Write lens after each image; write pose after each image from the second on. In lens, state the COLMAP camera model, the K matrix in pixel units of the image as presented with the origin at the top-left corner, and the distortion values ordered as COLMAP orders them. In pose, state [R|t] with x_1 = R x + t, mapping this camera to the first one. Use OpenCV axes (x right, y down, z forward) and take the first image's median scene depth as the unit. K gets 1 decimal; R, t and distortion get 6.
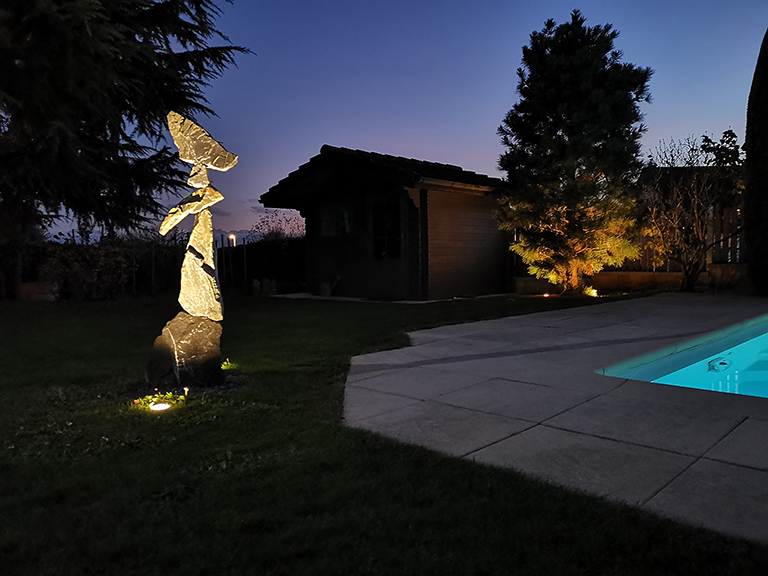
lens RADIAL K [[588.5, 0, 388.9], [0, 588.5, 287.2], [0, 0, 1]] dist [0.057724, -0.045913]
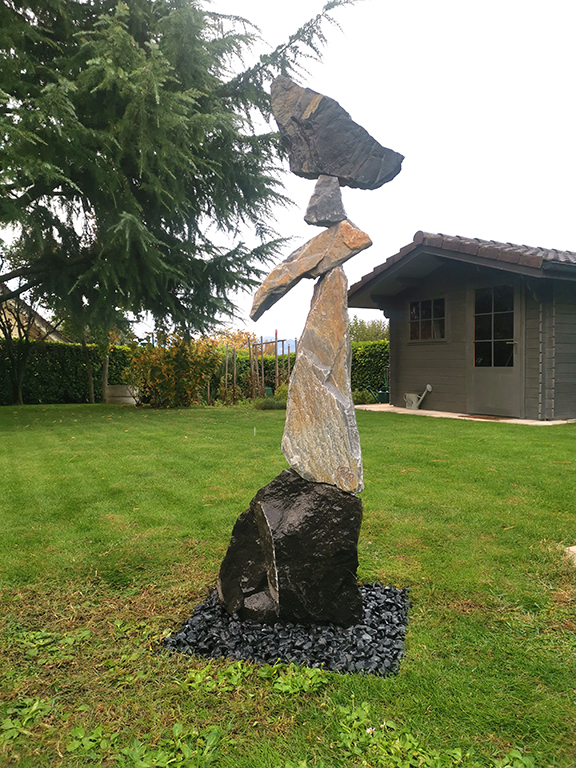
lens RADIAL K [[588.5, 0, 318.8], [0, 588.5, 392.6], [0, 0, 1]] dist [0.057724, -0.045913]
pose [[0.975282, 0.020813, -0.219980, -0.065064], [-0.021195, 0.999775, 0.000623, -0.008073], [0.219944, 0.004055, 0.975504, 0.157704]]
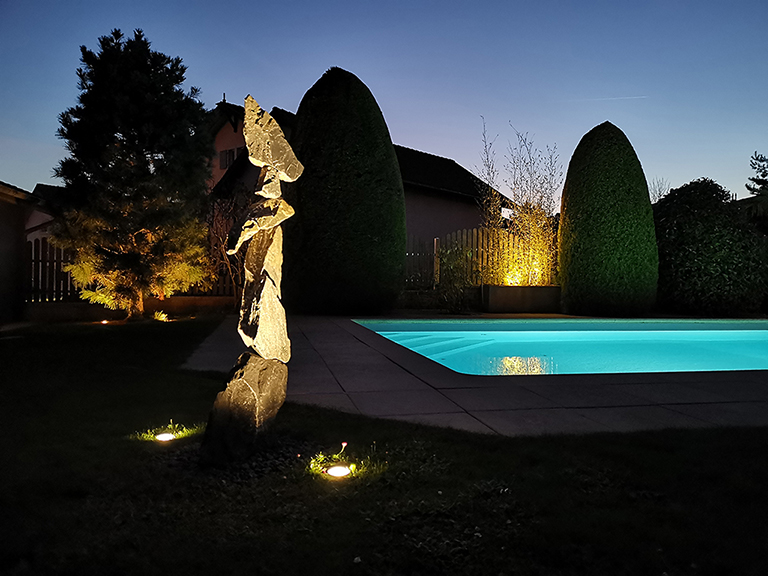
lens RADIAL K [[588.5, 0, 388.3], [0, 588.5, 286.5], [0, 0, 1]] dist [0.057724, -0.045913]
pose [[0.558101, 0.012319, 0.829681, -0.271417], [0.020171, 0.999393, -0.028407, -0.006894], [-0.829528, 0.032589, 0.557514, 0.129790]]
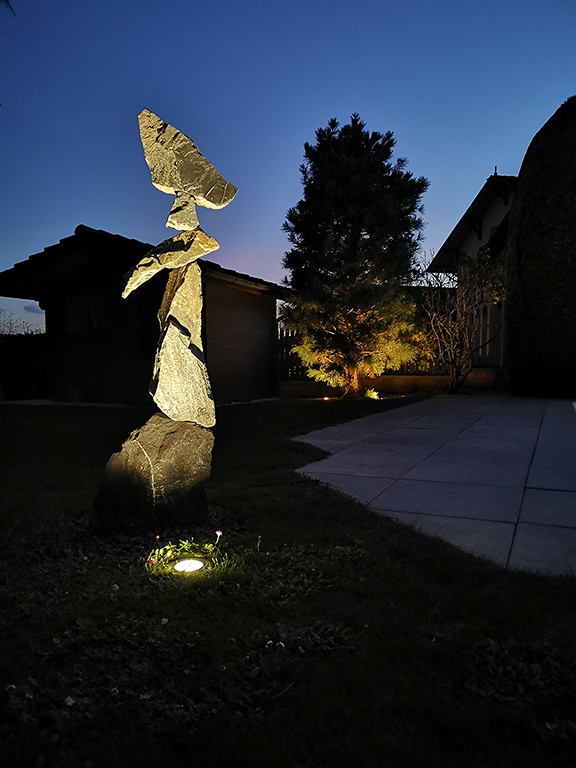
lens RADIAL K [[588.5, 0, 289.2], [0, 588.5, 391.0], [0, 0, 1]] dist [0.057724, -0.045913]
pose [[0.941754, -0.003028, 0.336289, -0.131844], [0.004799, 0.999979, -0.004435, 0.005511], [-0.336269, 0.005791, 0.941748, 0.099747]]
